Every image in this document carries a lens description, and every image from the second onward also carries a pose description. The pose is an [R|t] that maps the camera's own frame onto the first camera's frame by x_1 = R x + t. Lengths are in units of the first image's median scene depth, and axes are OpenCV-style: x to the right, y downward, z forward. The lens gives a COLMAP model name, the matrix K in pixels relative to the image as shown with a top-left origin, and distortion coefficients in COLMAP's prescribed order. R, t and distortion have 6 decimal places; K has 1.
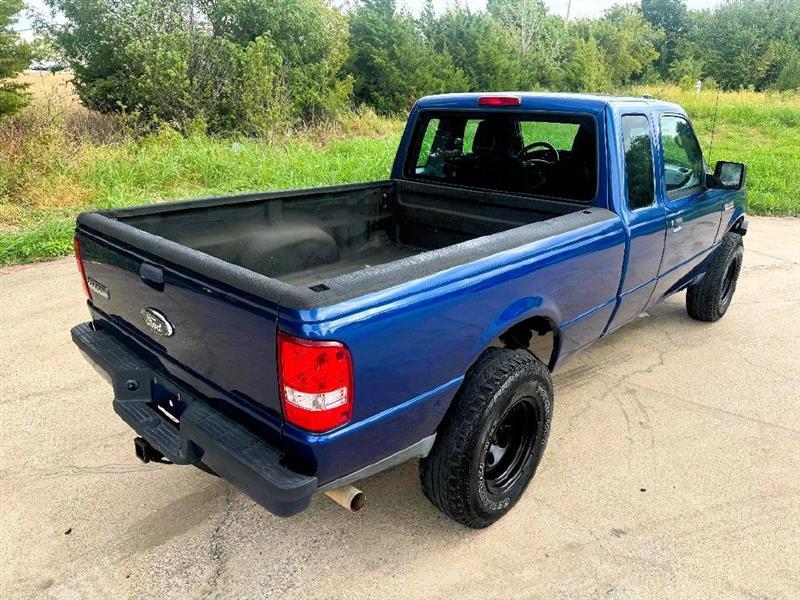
lens RADIAL K [[557.9, 0, 400.0], [0, 557.9, 300.0], [0, 0, 1]] dist [0.041896, -0.054999]
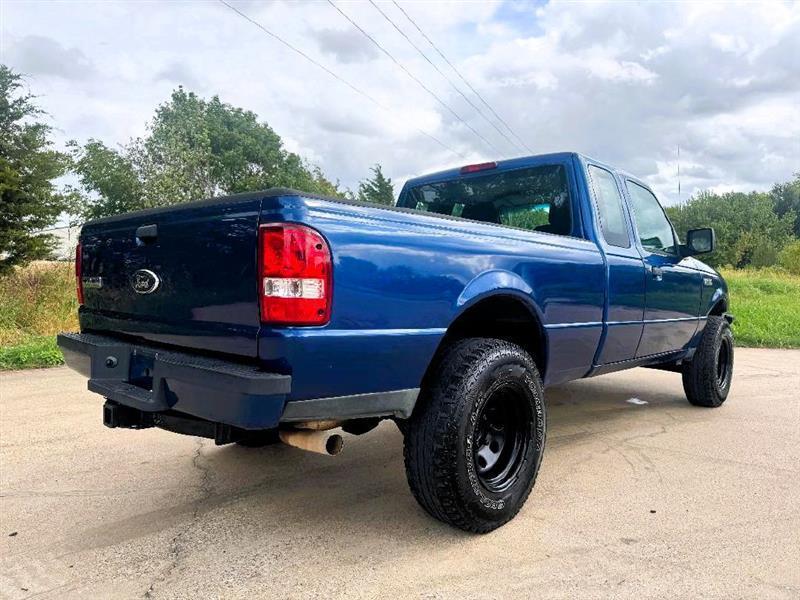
lens RADIAL K [[557.9, 0, 400.0], [0, 557.9, 300.0], [0, 0, 1]] dist [0.041896, -0.054999]
pose [[0.999998, 0.001388, -0.001594, 0.027314], [-0.001817, 0.949916, -0.312500, 0.330966], [0.001081, 0.312502, 0.949916, 0.033716]]
